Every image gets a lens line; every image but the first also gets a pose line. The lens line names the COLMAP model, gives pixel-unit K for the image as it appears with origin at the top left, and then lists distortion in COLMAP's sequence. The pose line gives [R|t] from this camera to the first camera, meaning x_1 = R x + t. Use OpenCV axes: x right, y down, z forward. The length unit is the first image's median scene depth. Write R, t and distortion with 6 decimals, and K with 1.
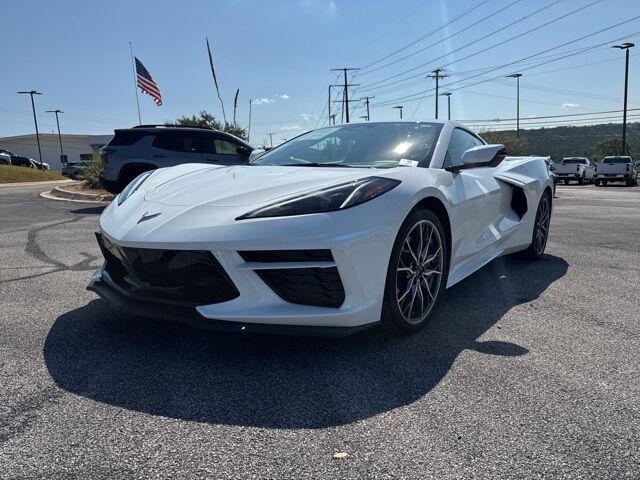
lens RADIAL K [[461.0, 0, 320.0], [0, 461.0, 240.0], [0, 0, 1]] dist [0.038102, -0.067786]
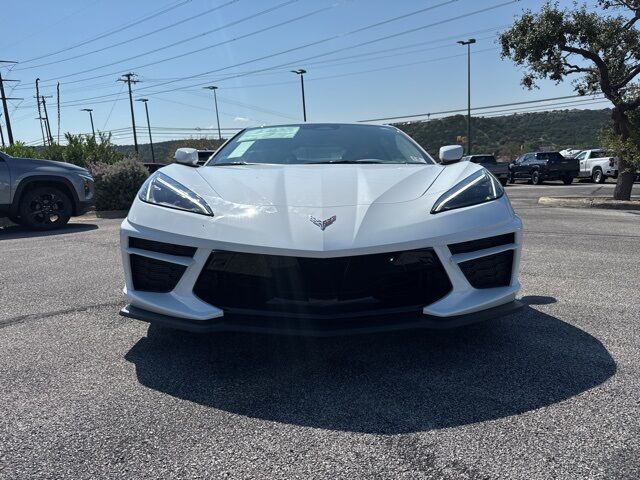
lens RADIAL K [[461.0, 0, 320.0], [0, 461.0, 240.0], [0, 0, 1]] dist [0.038102, -0.067786]
pose [[0.783124, -0.104874, 0.612958, -0.980314], [0.115903, 0.993021, 0.021822, -0.039084], [-0.610969, 0.053955, 0.789814, 0.377232]]
